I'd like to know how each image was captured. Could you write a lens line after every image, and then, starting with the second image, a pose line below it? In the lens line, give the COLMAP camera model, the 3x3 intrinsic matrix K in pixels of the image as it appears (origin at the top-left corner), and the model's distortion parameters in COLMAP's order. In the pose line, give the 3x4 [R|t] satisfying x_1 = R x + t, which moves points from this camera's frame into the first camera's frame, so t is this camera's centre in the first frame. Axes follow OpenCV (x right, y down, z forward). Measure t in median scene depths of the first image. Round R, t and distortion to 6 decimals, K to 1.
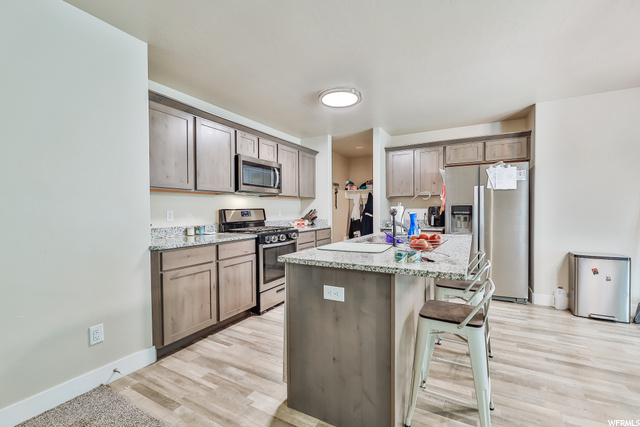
lens RADIAL K [[266.5, 0, 336.7], [0, 266.5, 217.6], [0, 0, 1]] dist [0.002988, 0.000149]
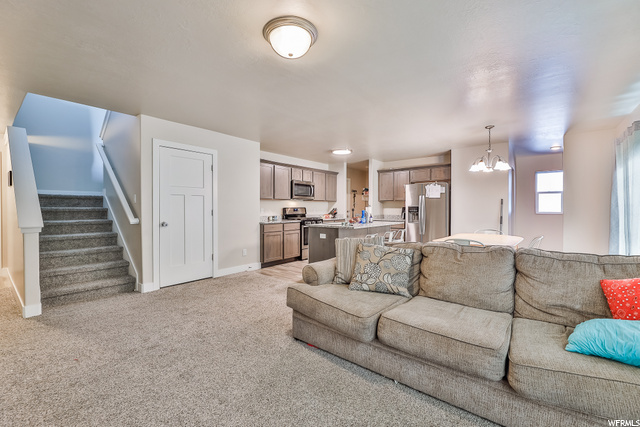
lens RADIAL K [[266.5, 0, 320.2], [0, 266.5, 211.4], [0, 0, 1]] dist [0.002988, 0.000149]
pose [[0.972132, 0.009816, -0.234227, 0.283583], [-0.013665, 0.999797, -0.014813, 0.020796], [0.234034, 0.017601, 0.972069, -0.834369]]
